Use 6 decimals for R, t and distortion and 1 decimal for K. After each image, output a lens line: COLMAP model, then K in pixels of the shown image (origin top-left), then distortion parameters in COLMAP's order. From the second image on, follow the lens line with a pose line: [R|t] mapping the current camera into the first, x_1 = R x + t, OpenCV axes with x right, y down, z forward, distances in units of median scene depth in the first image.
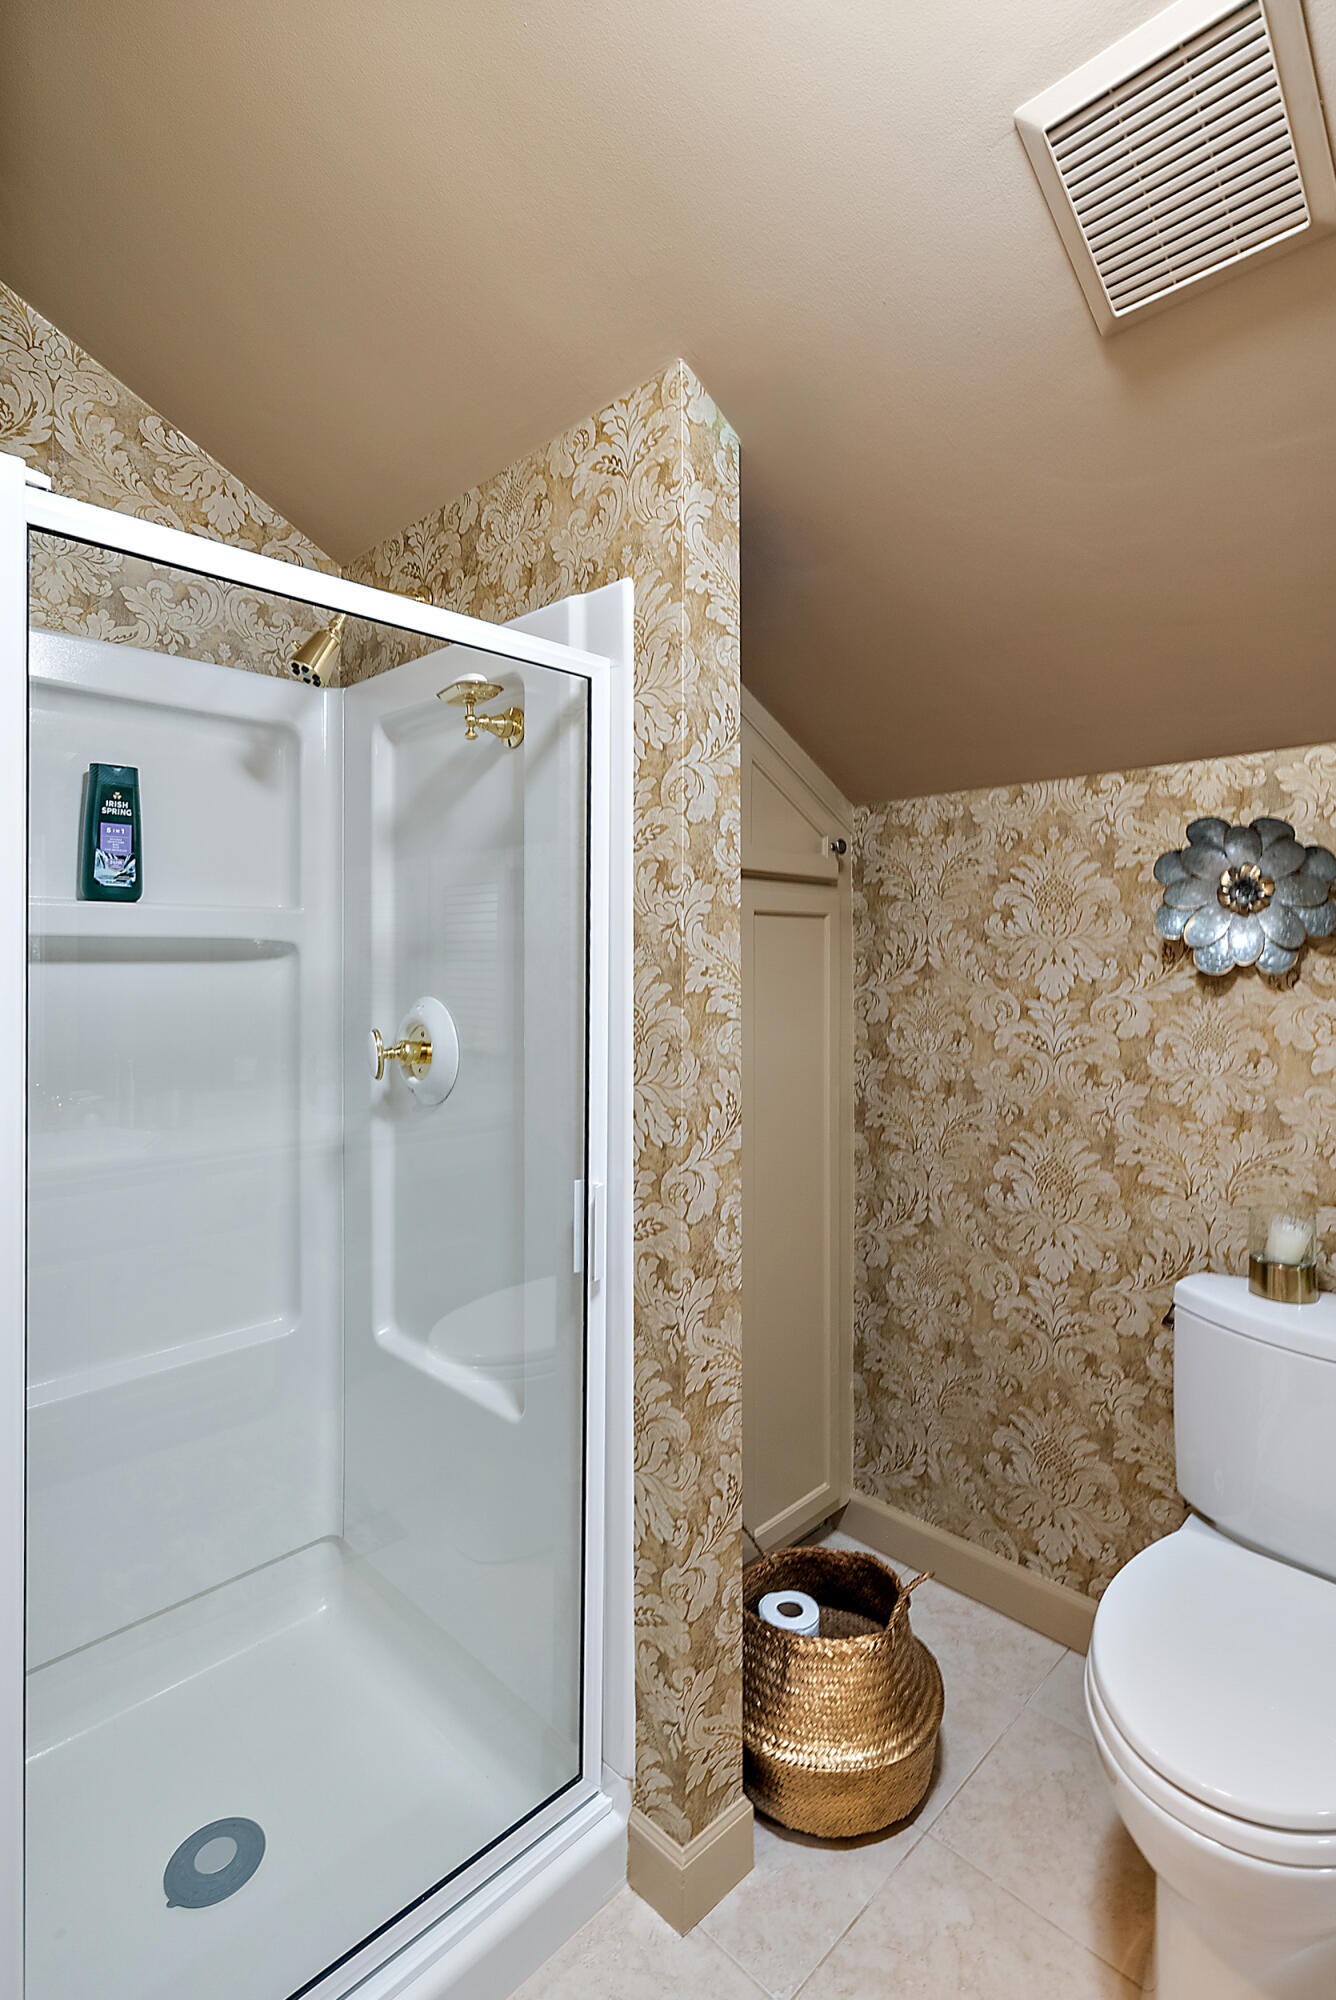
lens RADIAL K [[910.3, 0, 719.7], [0, 910.3, 979.3], [0, 0, 1]] dist [-0.006329, 0.001647]
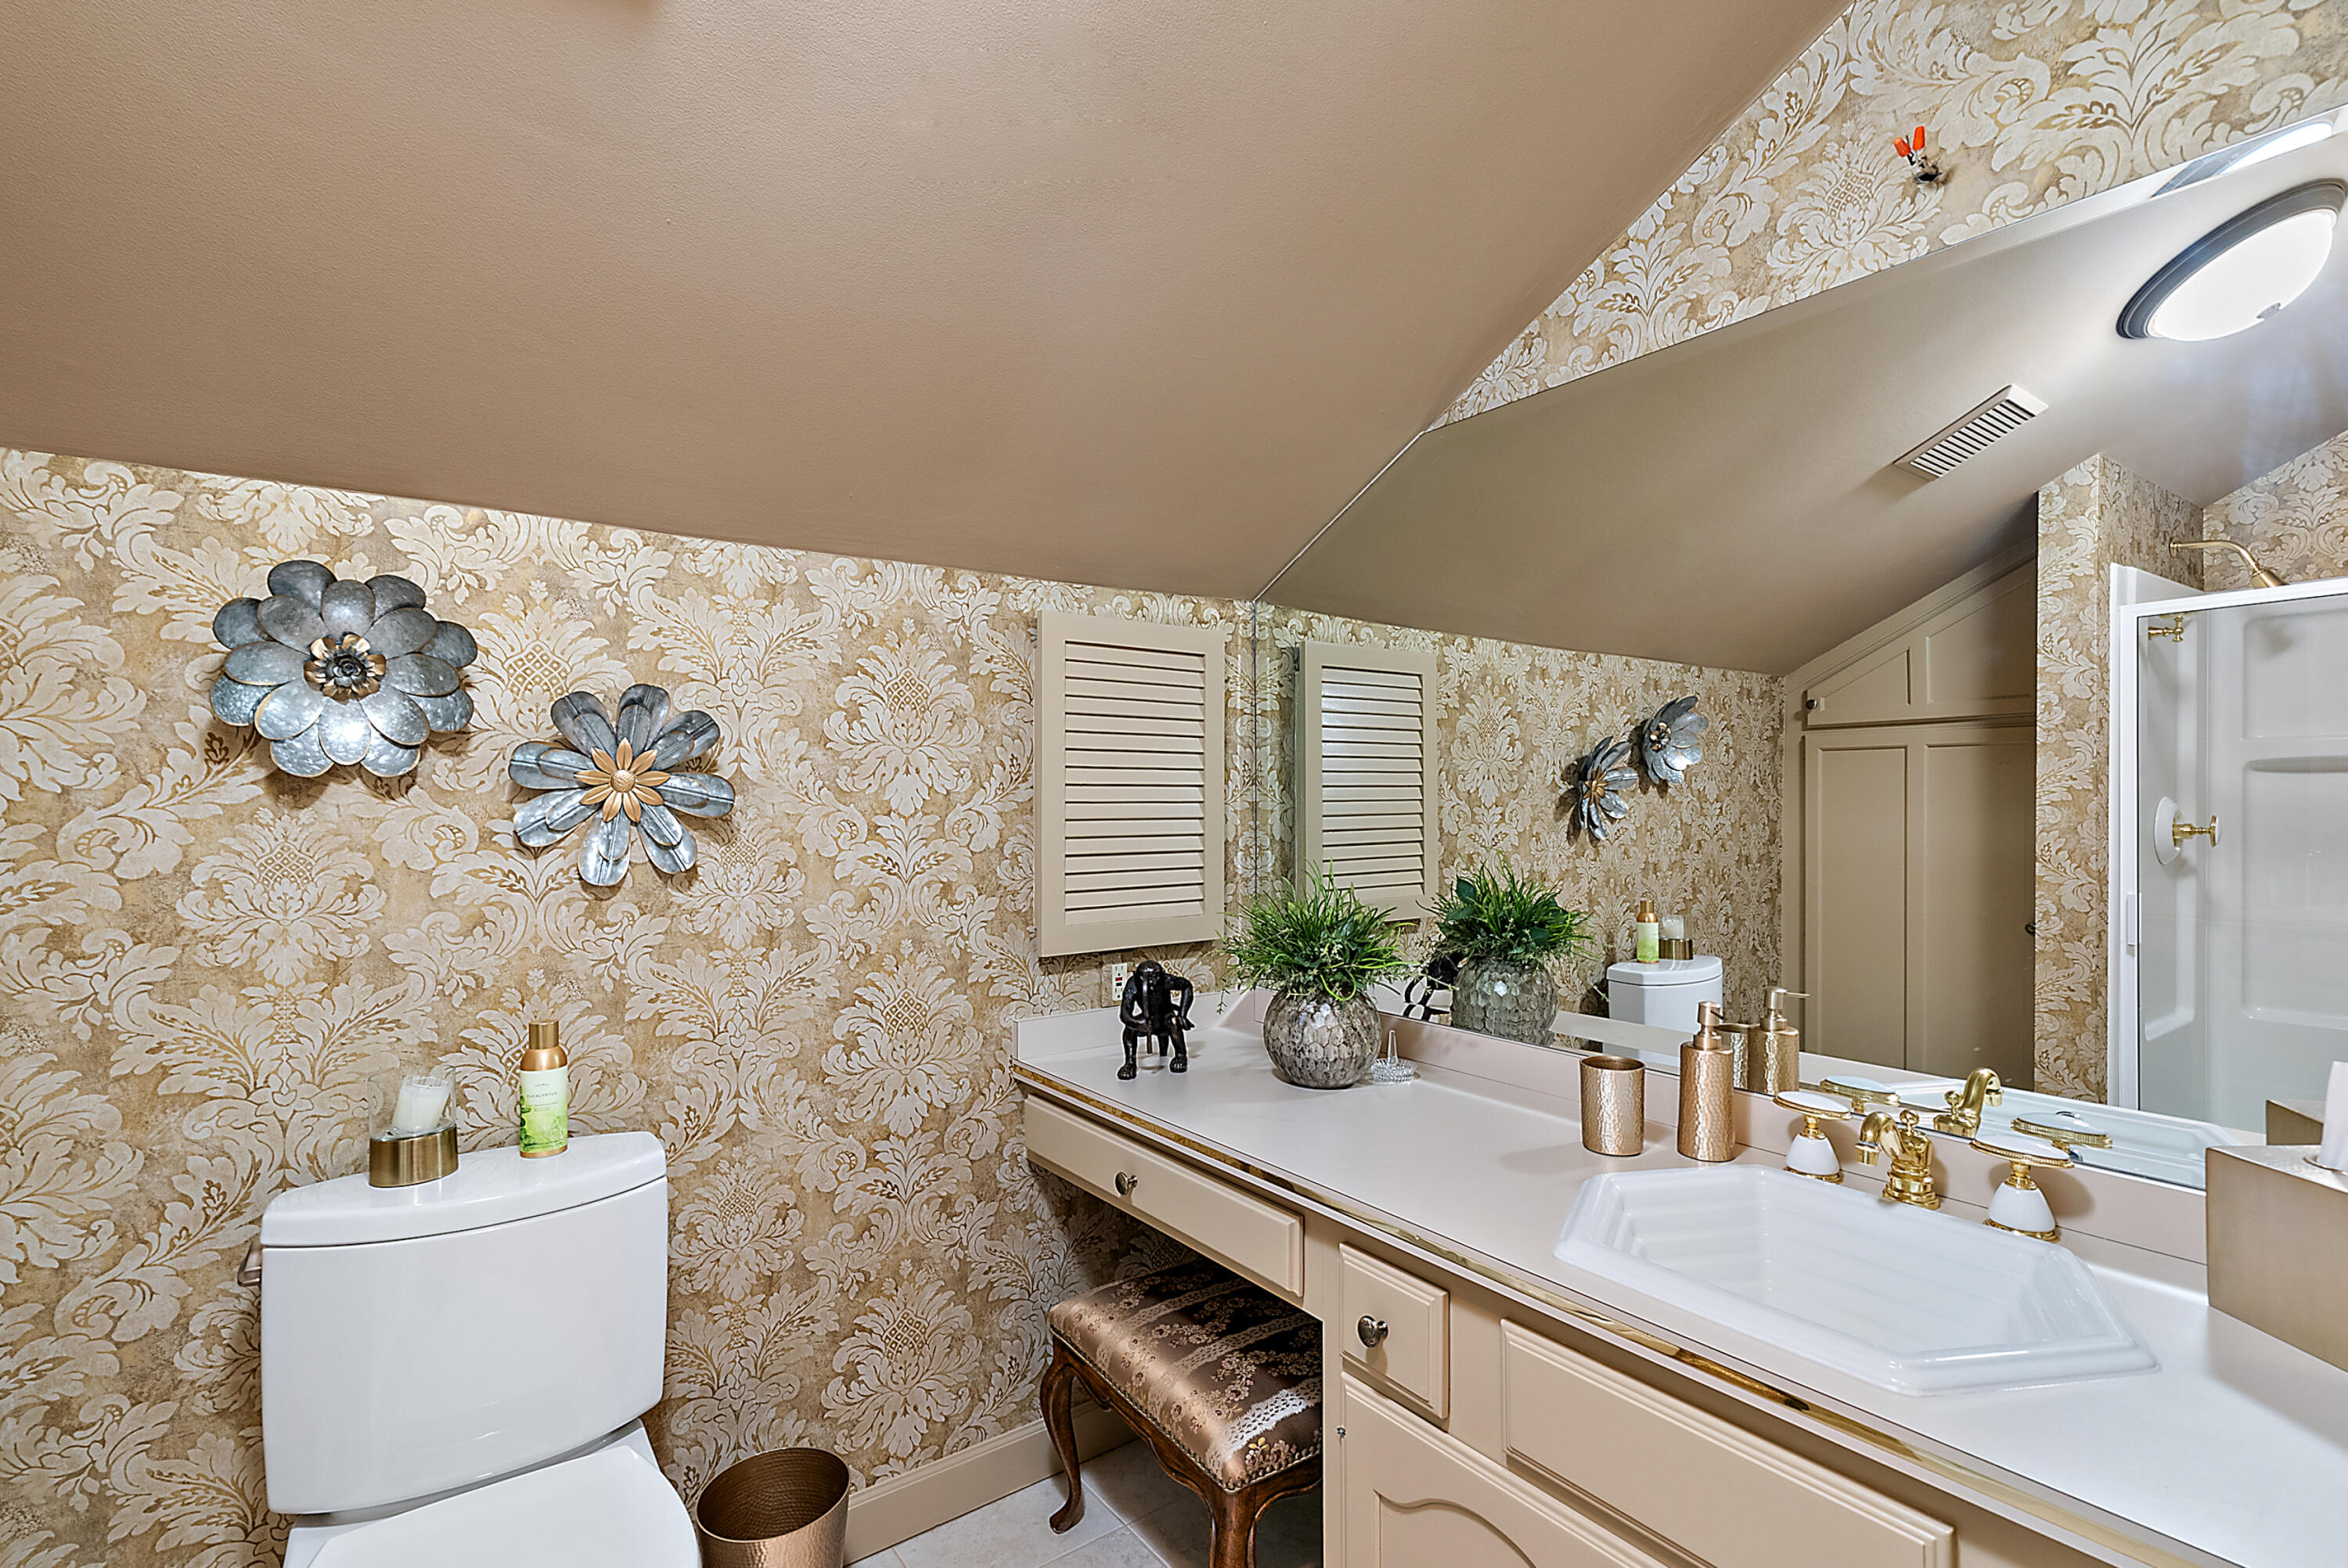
lens RADIAL K [[1068.5, 0, 1172.6], [0, 1068.5, 775.6], [0, 0, 1]] dist [-0.006329, 0.001647]
pose [[0.210625, -0.005064, 0.977554, -0.149786], [0.008513, 0.999958, 0.003346, -0.004166], [-0.977530, 0.007617, 0.210659, 0.135236]]
